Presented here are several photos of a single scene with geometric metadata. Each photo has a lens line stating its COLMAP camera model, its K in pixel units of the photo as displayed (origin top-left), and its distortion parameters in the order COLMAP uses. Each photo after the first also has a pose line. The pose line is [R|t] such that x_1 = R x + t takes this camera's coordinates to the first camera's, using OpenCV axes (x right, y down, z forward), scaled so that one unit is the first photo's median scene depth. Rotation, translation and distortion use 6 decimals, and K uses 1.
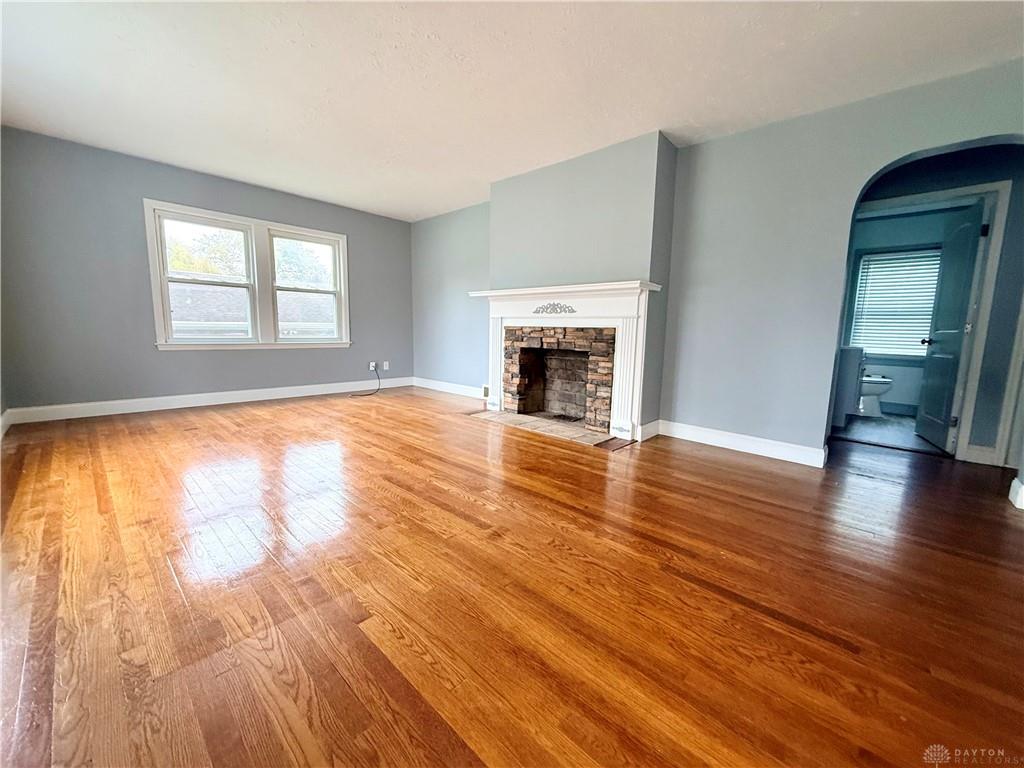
lens RADIAL K [[407.0, 0, 506.6], [0, 407.0, 384.9], [0, 0, 1]] dist [-0.000462, -0.000277]
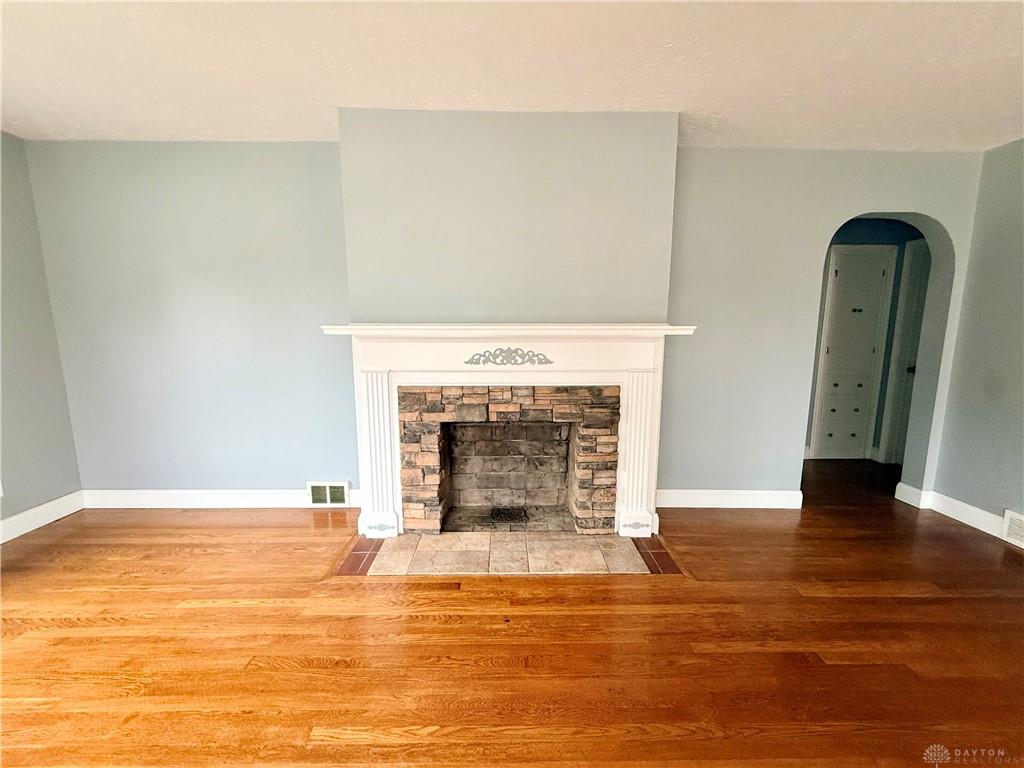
lens RADIAL K [[407.0, 0, 512.4], [0, 407.0, 386.7], [0, 0, 1]] dist [-0.000462, -0.000277]
pose [[0.716652, -0.121917, 0.686692, -0.297402], [0.110599, 0.992010, 0.060699, -0.176600], [-0.688606, 0.032447, 0.724410, 0.549427]]
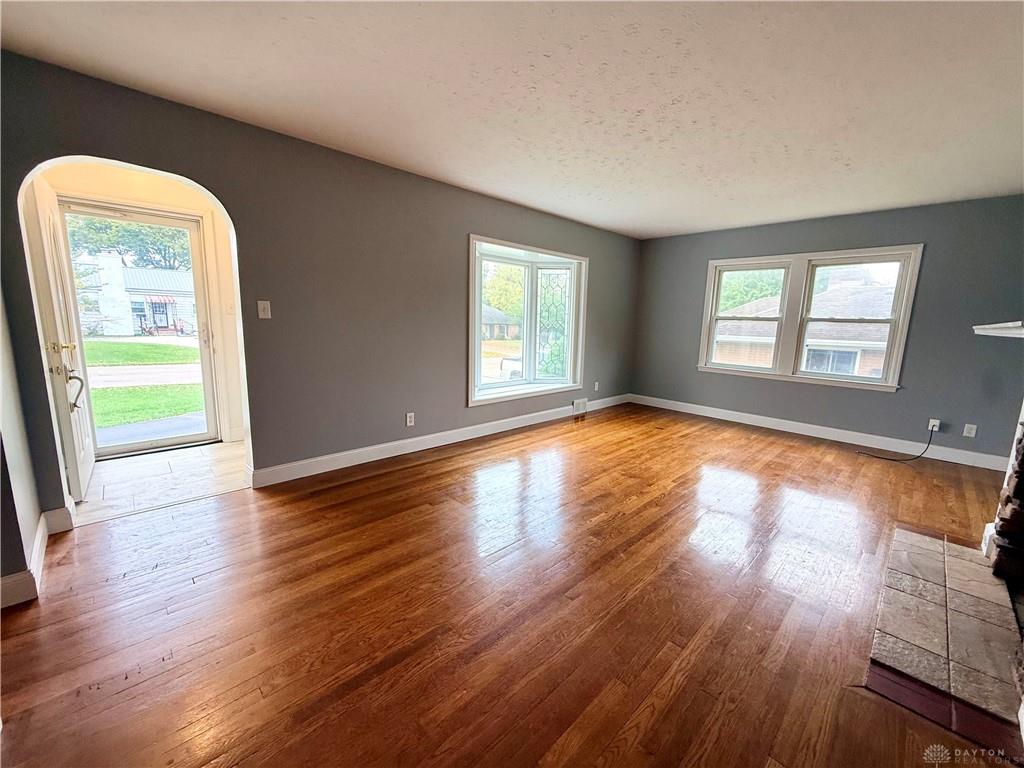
lens RADIAL K [[407.0, 0, 511.2], [0, 407.0, 383.1], [0, 0, 1]] dist [-0.000462, -0.000277]
pose [[-0.040467, 0.133344, -0.990243, 0.535127], [-0.167650, 0.976099, 0.138290, -0.132366], [0.985016, 0.171611, -0.017144, 0.431265]]
